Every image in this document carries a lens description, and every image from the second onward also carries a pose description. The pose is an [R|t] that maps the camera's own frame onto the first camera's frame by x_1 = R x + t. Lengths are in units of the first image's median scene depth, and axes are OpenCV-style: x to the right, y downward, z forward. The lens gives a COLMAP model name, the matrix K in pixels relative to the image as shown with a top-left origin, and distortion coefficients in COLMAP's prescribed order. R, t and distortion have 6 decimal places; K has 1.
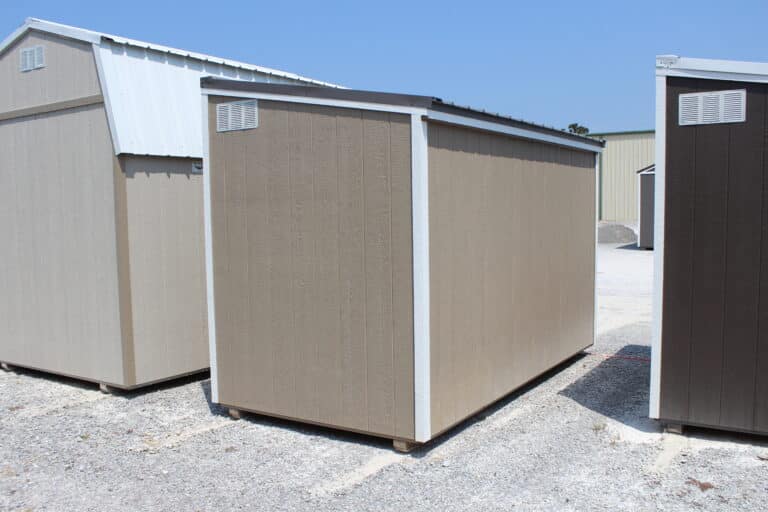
lens RADIAL K [[728.0, 0, 384.0], [0, 728.0, 256.0], [0, 0, 1]] dist [-0.164439, 0.200324]
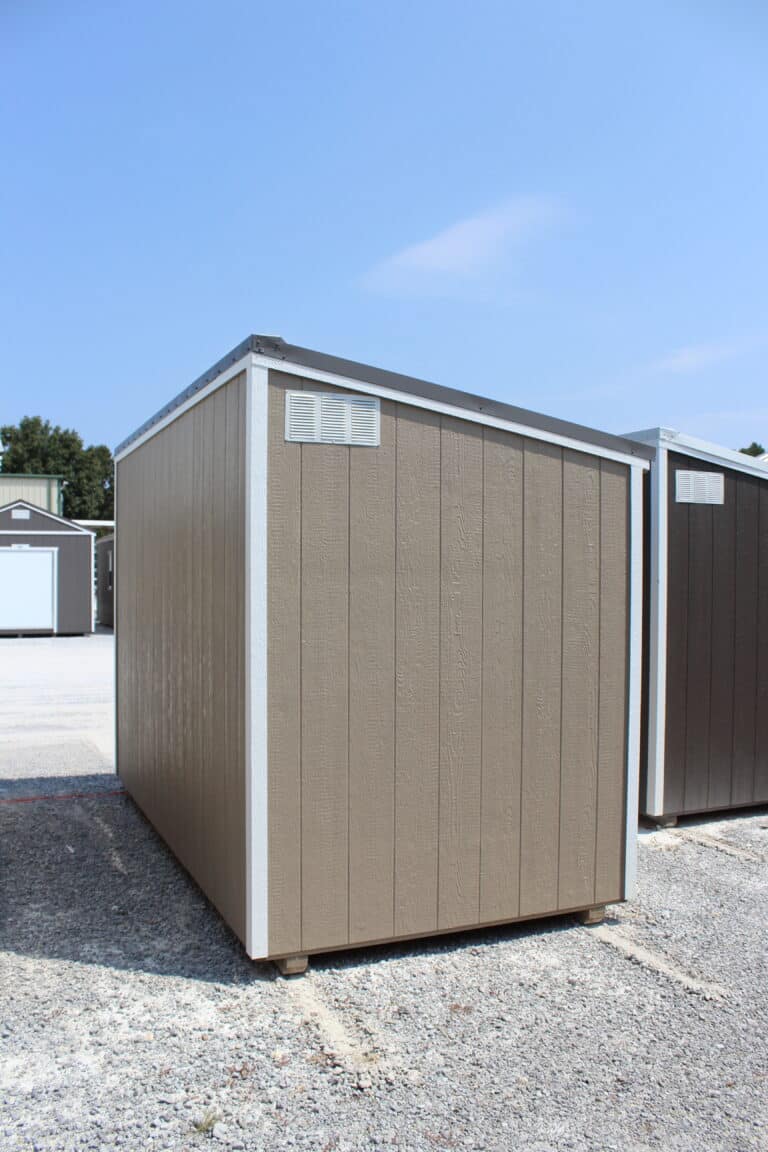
lens RADIAL K [[956.0, 0, 384.0], [0, 956.0, 576.0], [0, 0, 1]] dist [-0.106293, 0.017097]
pose [[0.562719, 0.015740, 0.826498, -0.806250], [0.041403, 0.998027, -0.047196, -0.037533], [-0.825610, 0.060778, 0.560958, 0.572590]]
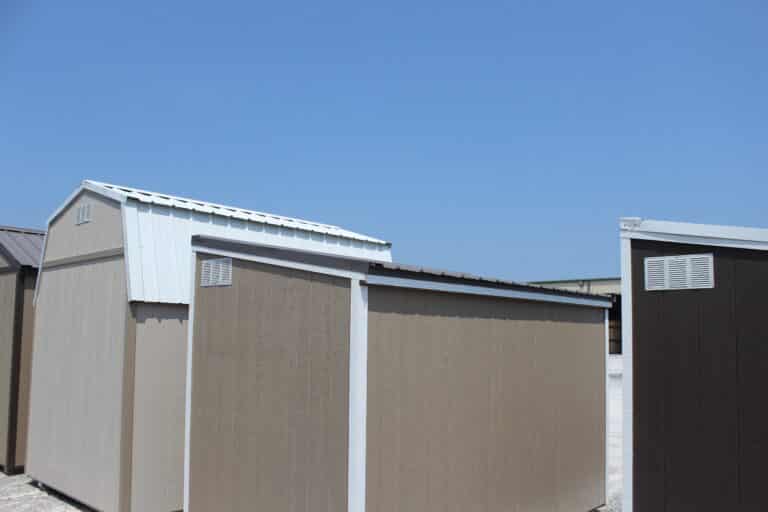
lens RADIAL K [[637.3, 0, 384.0], [0, 637.3, 256.0], [0, 0, 1]] dist [-0.106293, 0.017097]
pose [[0.987725, 0.013575, -0.155614, 0.189081], [-0.043171, 0.981137, -0.188430, -0.054559], [0.150120, 0.192835, 0.969680, 0.129453]]
